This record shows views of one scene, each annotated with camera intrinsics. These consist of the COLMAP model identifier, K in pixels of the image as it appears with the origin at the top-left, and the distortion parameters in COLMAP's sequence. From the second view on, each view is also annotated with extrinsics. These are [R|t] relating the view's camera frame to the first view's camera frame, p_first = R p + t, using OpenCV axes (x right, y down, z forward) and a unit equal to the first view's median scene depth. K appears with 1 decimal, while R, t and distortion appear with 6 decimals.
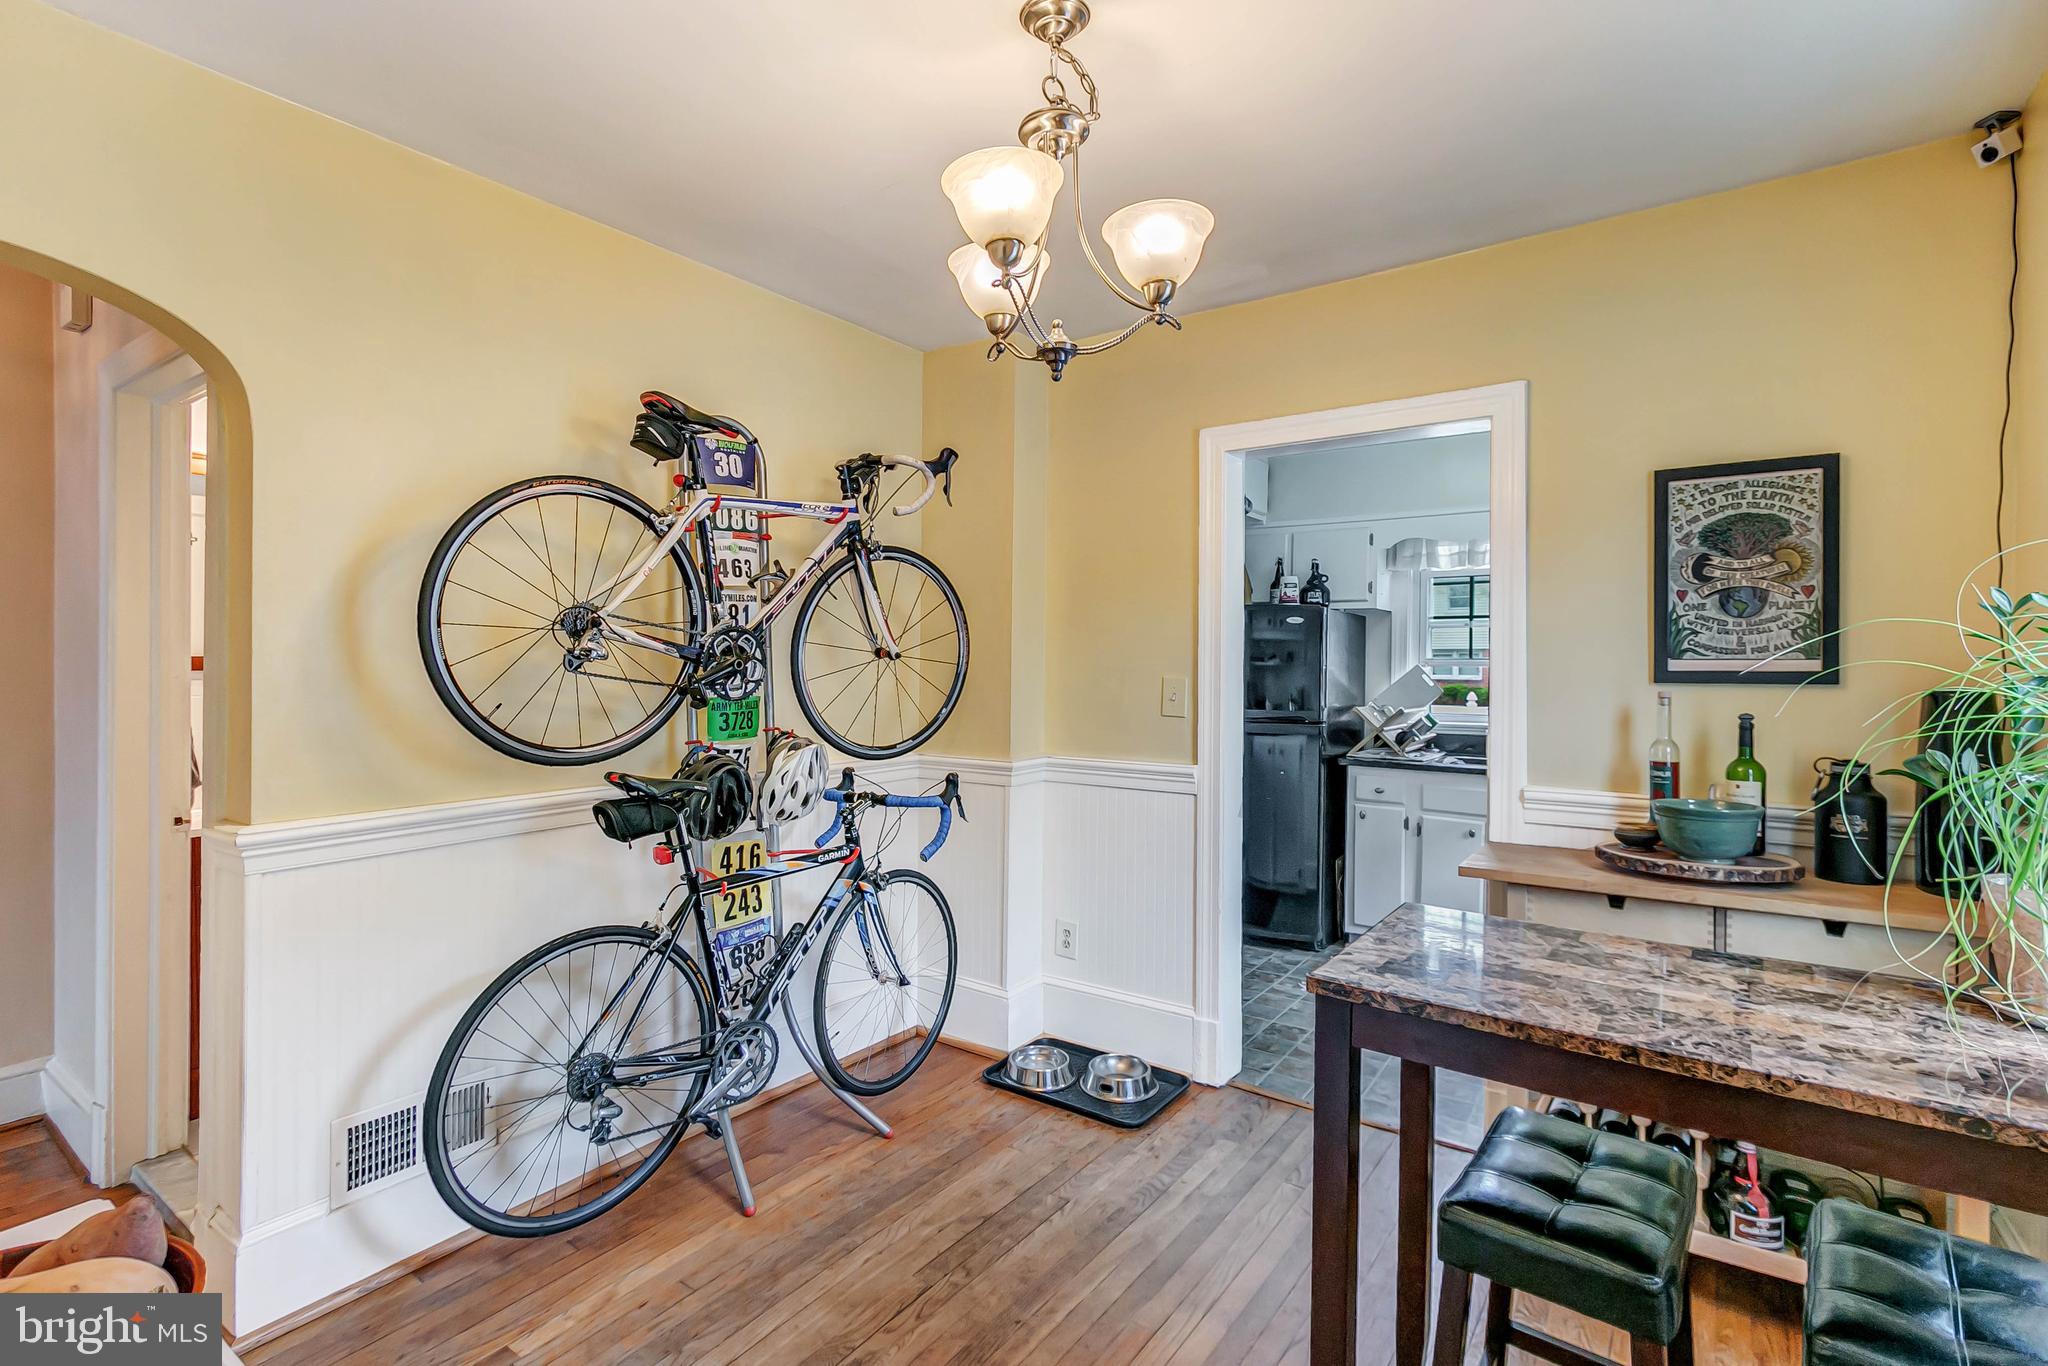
lens RADIAL K [[960.5, 0, 1013.6], [0, 960.5, 662.8], [0, 0, 1]] dist [-0.001481, -0.000515]
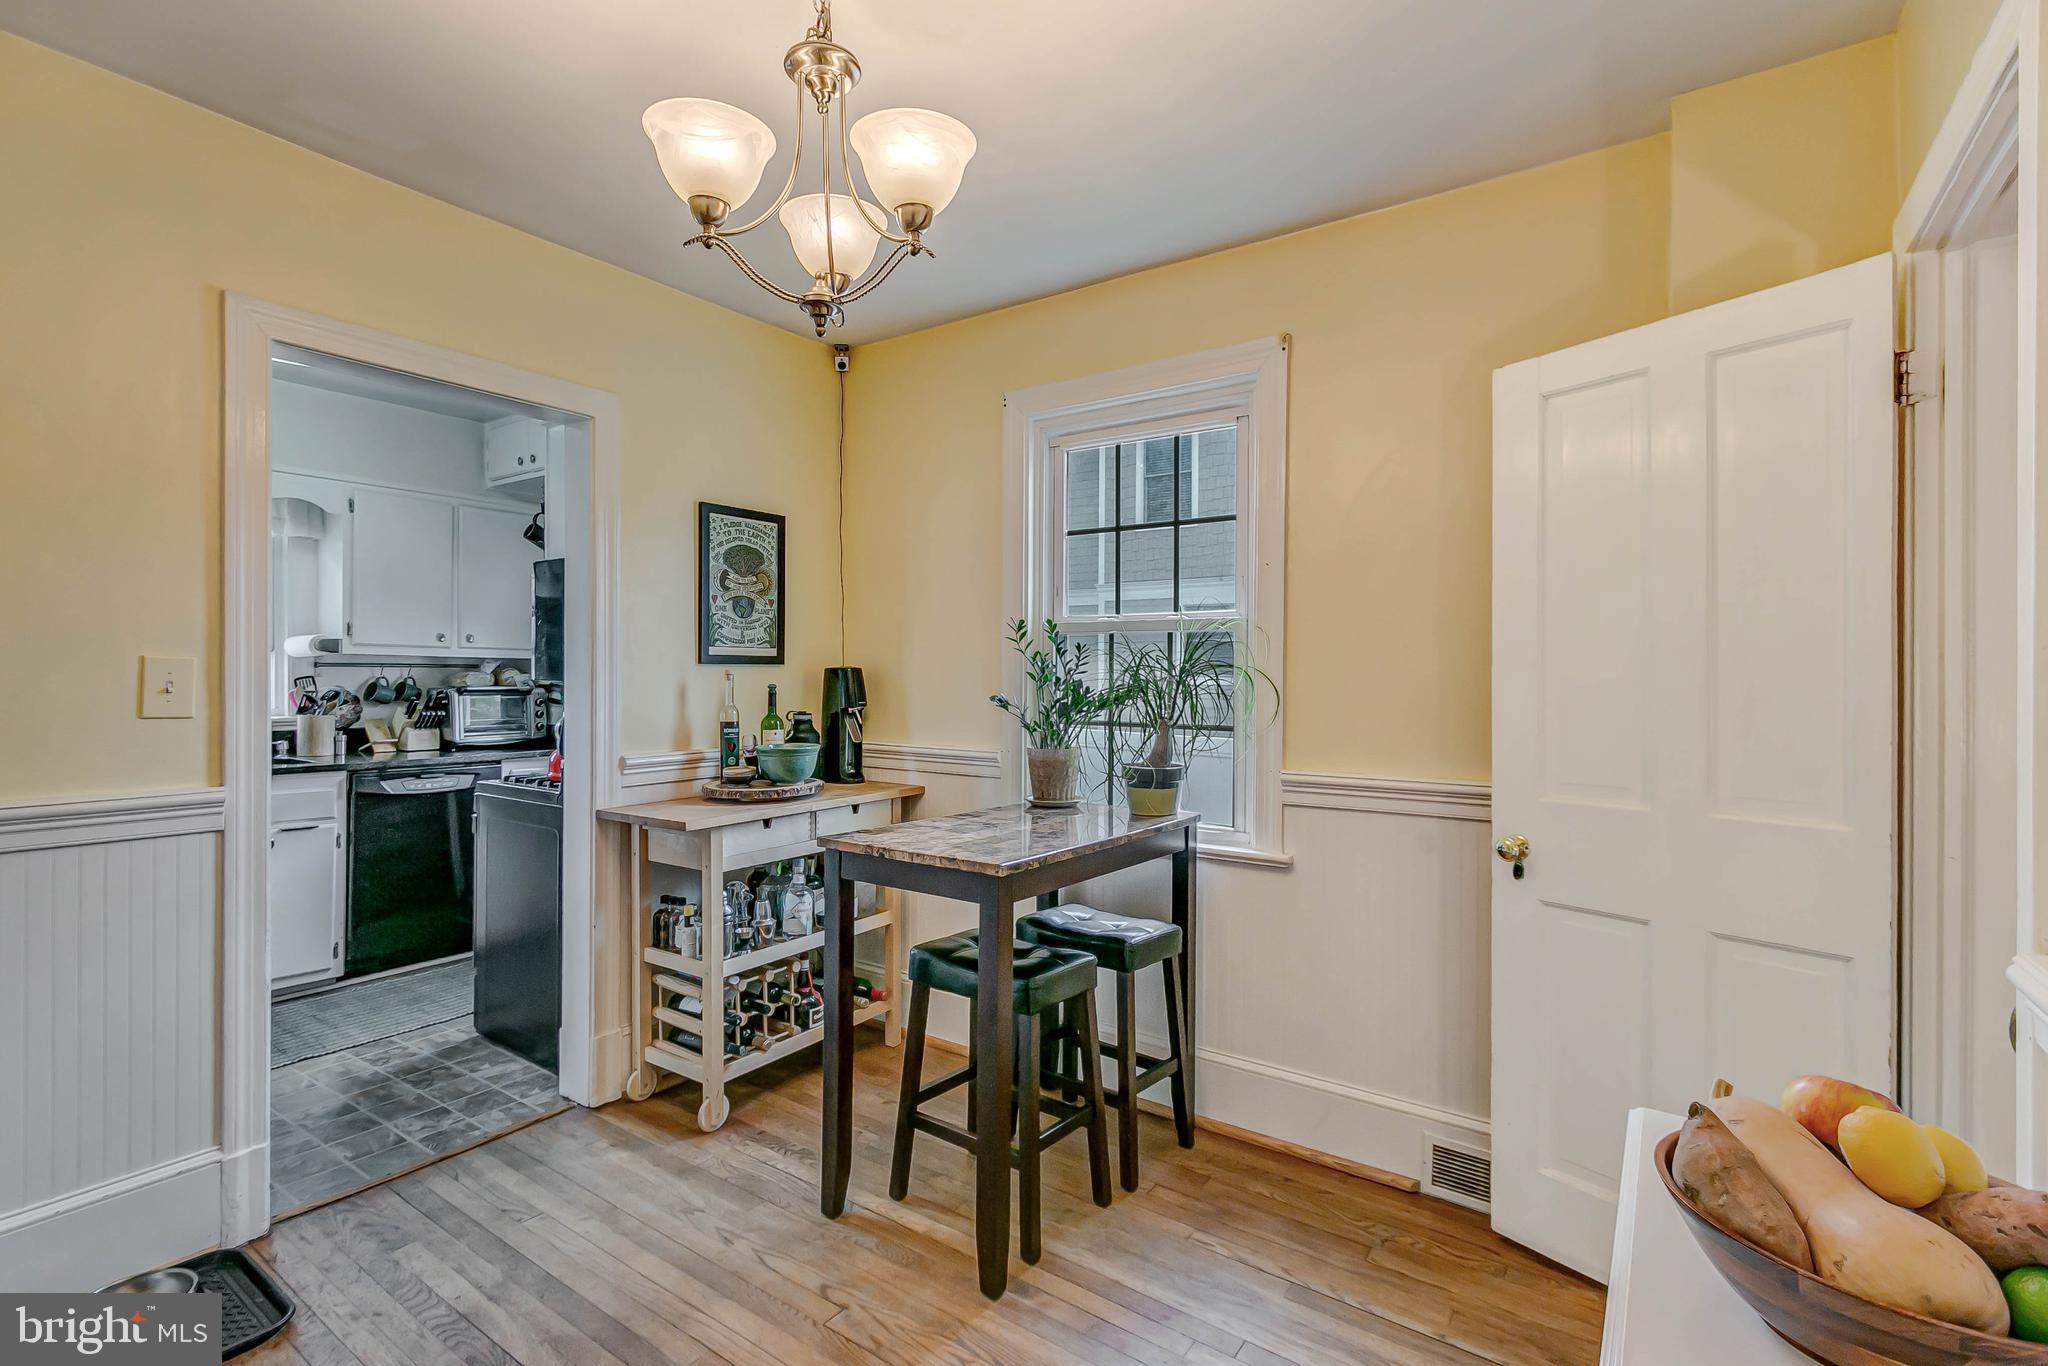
lens RADIAL K [[946.9, 0, 1024.0], [0, 946.9, 674.7], [0, 0, 1]] dist [0.001701, 0.000084]
pose [[-0.017030, -0.010180, 0.999803, -0.633649], [-0.011612, 0.999883, 0.009983, 0.017718], [-0.999788, -0.011439, -0.017146, 0.581453]]
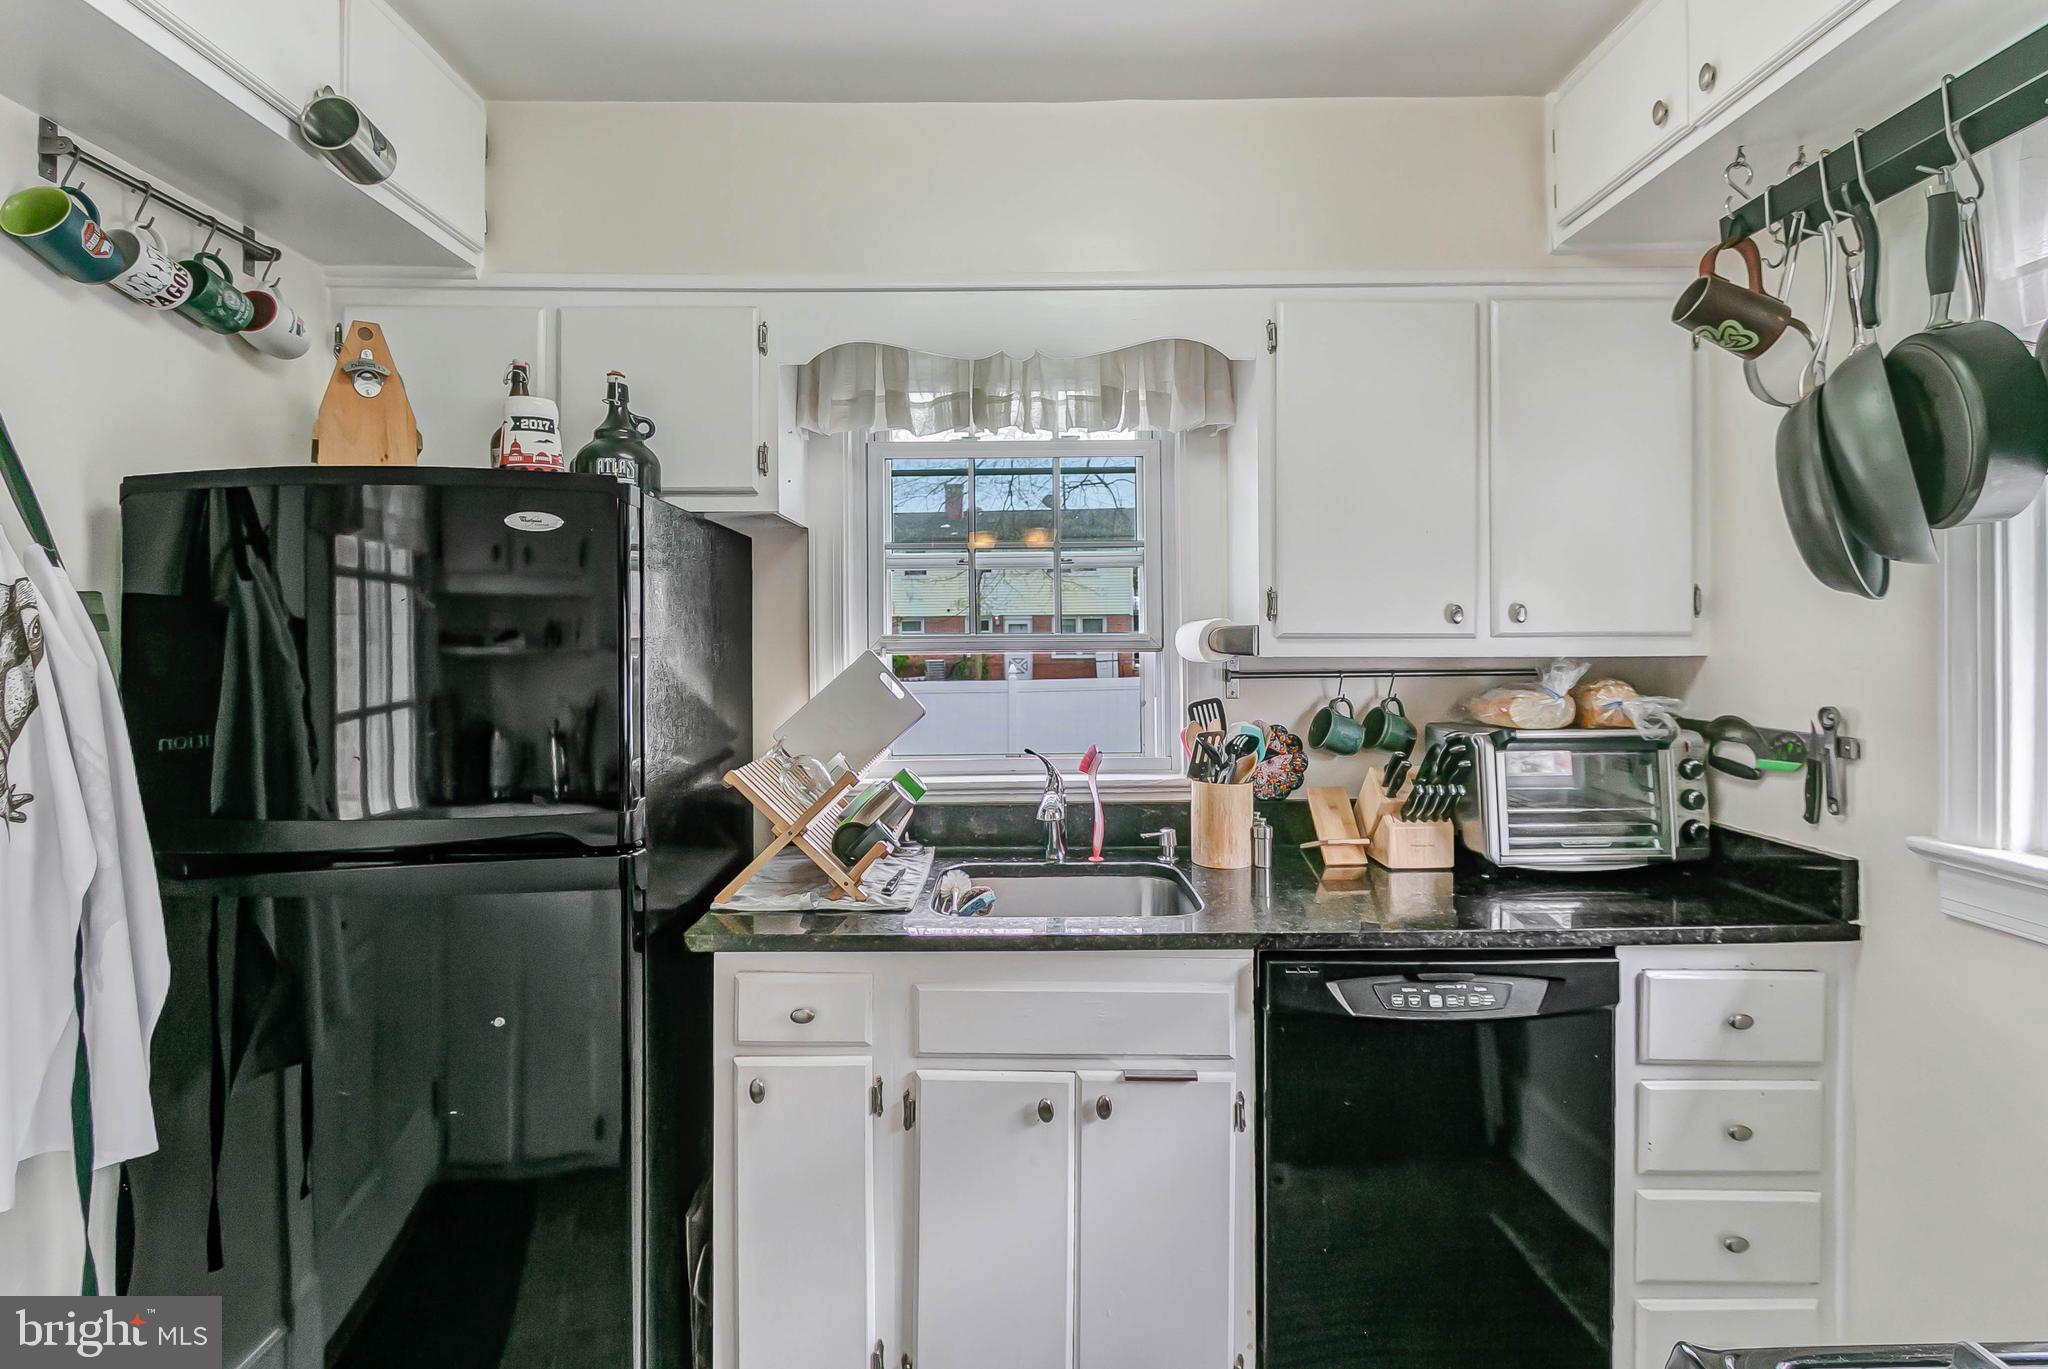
lens RADIAL K [[968.1, 0, 1013.2], [0, 968.1, 640.2], [0, 0, 1]] dist [-0.002549, -0.000321]
pose [[0.807136, -0.018478, 0.590076, 0.438531], [0.013412, 0.999826, 0.012964, -0.016079], [-0.590213, -0.002550, 0.807244, 1.240311]]
